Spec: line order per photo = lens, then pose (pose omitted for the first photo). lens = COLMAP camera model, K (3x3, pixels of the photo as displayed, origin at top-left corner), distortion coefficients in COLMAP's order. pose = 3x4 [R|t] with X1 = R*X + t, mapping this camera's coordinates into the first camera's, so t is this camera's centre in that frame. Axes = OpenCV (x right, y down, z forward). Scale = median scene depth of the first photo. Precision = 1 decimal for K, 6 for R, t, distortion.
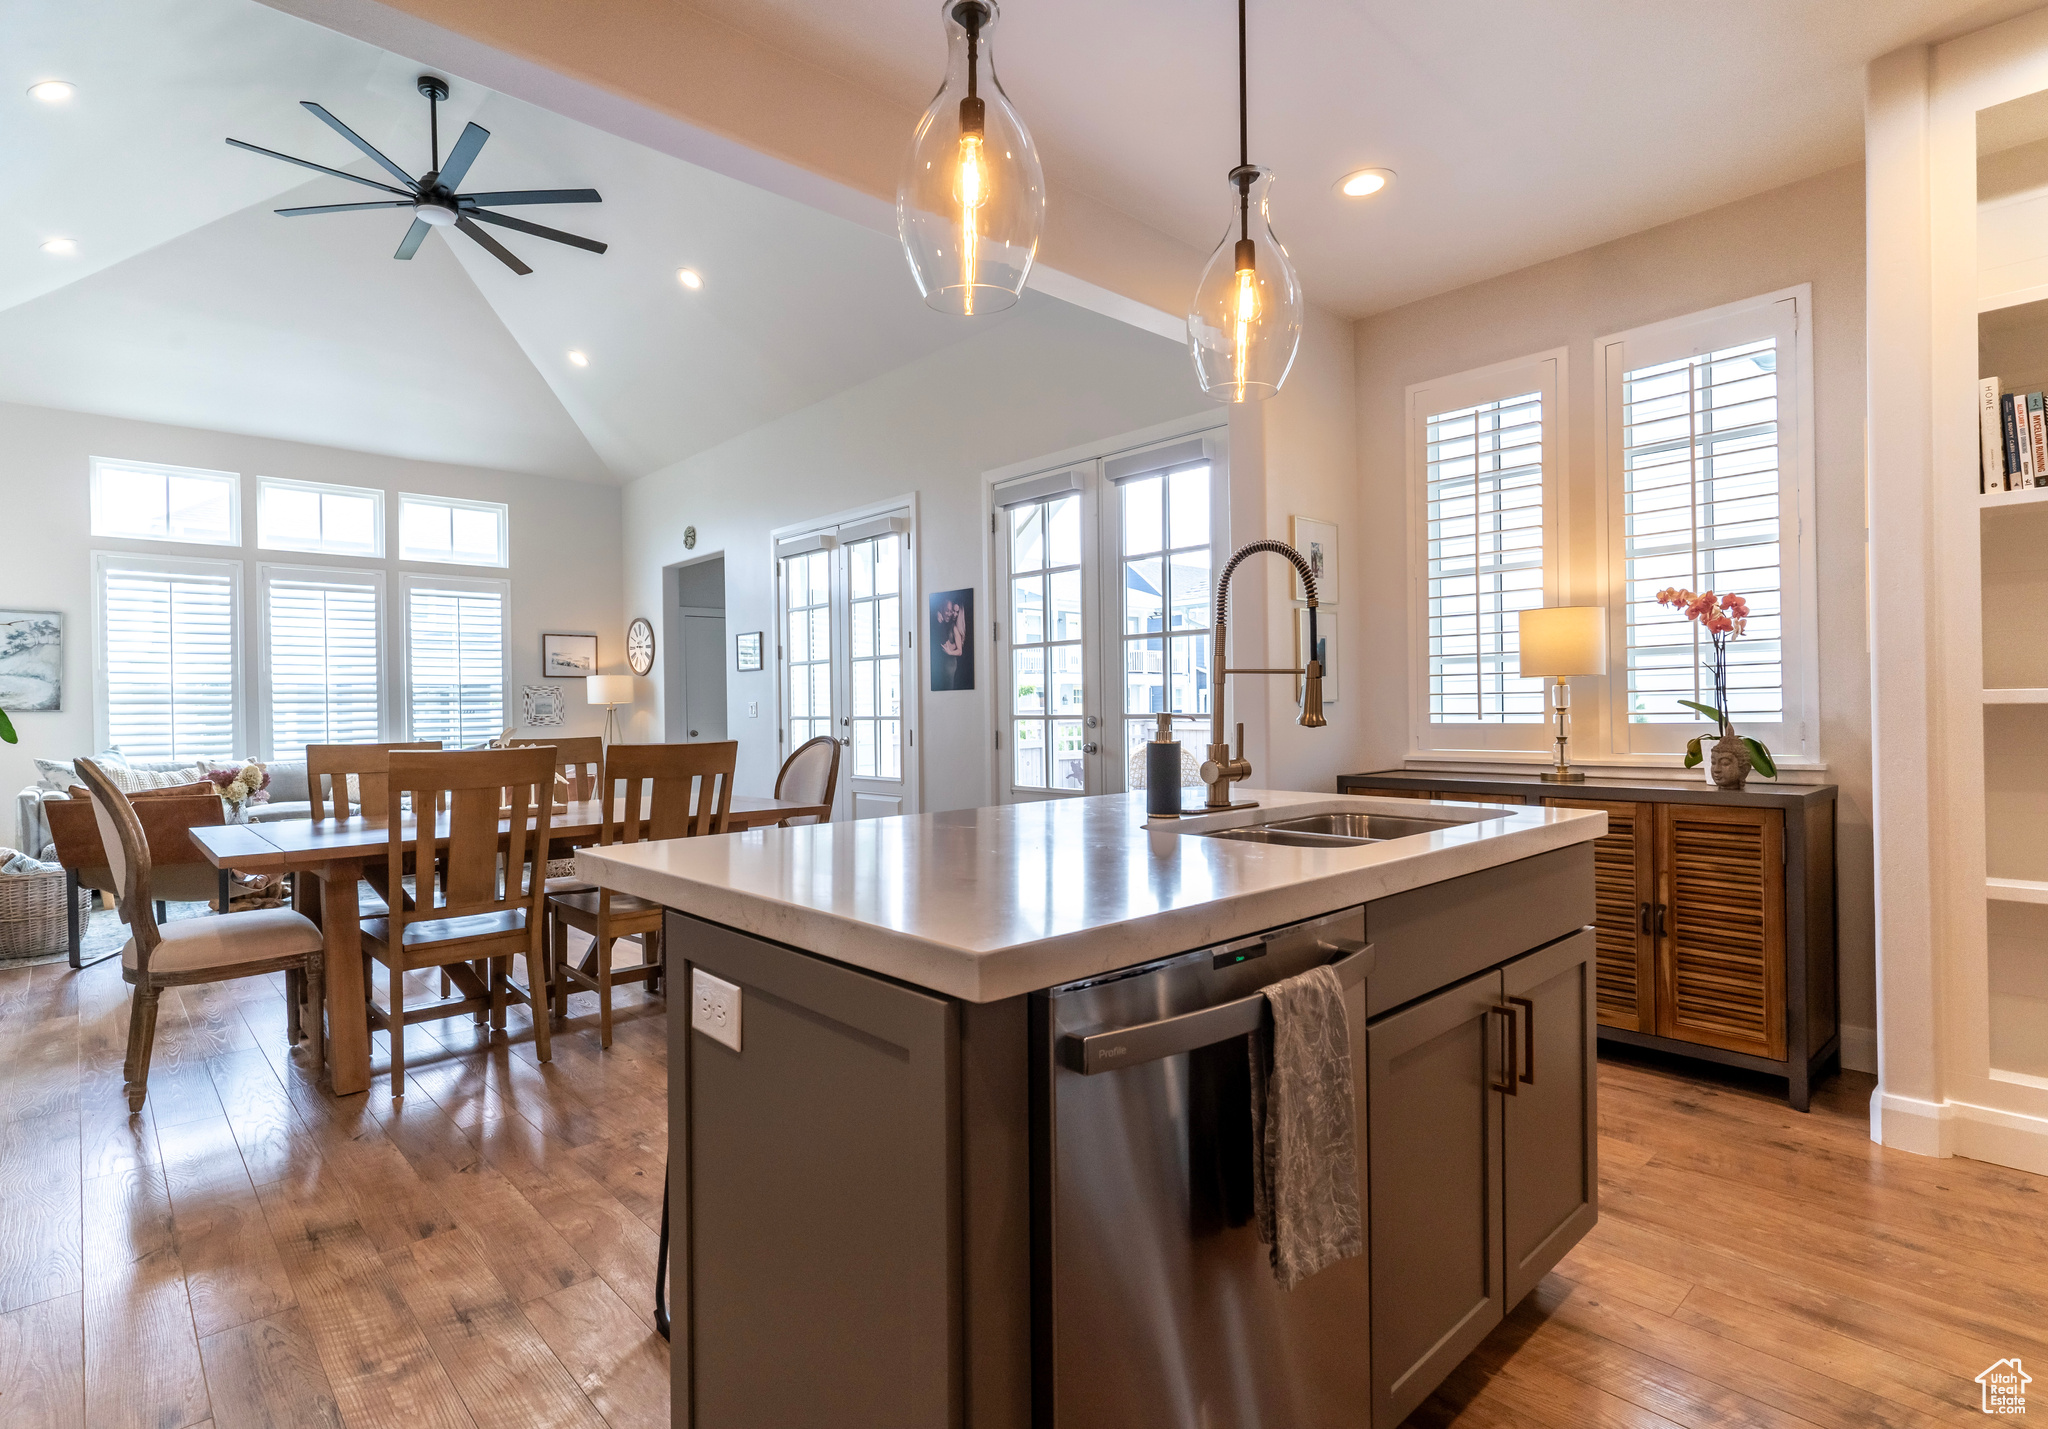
lens RADIAL K [[1020.5, 0, 1014.8], [0, 1020.5, 710.7], [0, 0, 1]] dist [0.013281, 0.001396]
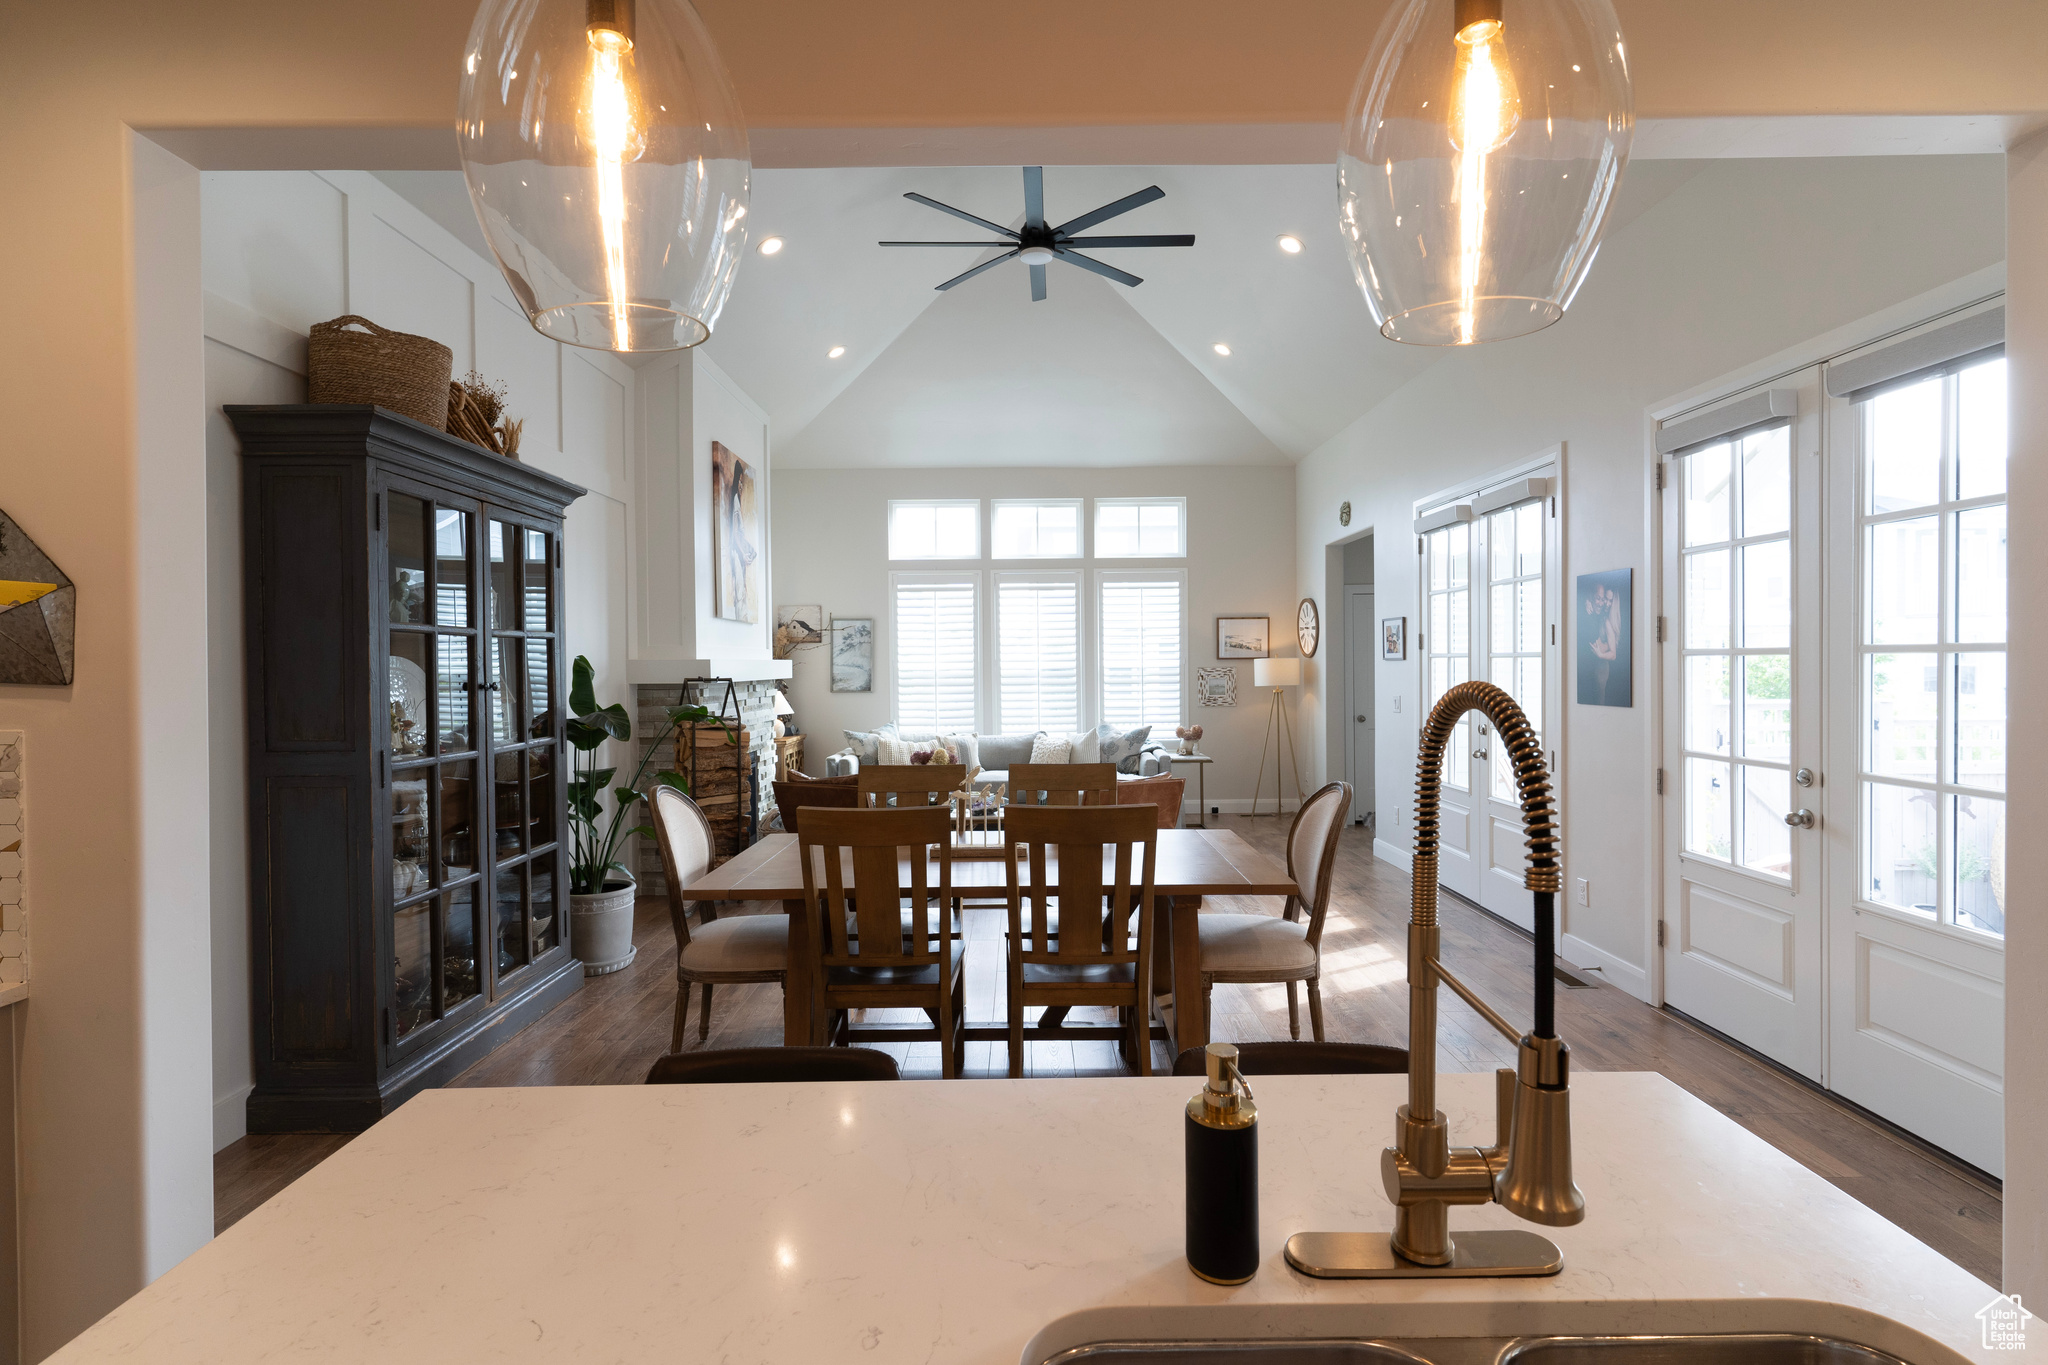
lens RADIAL K [[999.1, 0, 1027.4], [0, 999.1, 672.4], [0, 0, 1]] dist [0.006499, 0.000190]
pose [[0.743703, 0.017266, -0.668288, 0.112871], [-0.008331, 0.999828, 0.016560, -0.052251], [0.668459, -0.006749, 0.743719, 0.175258]]
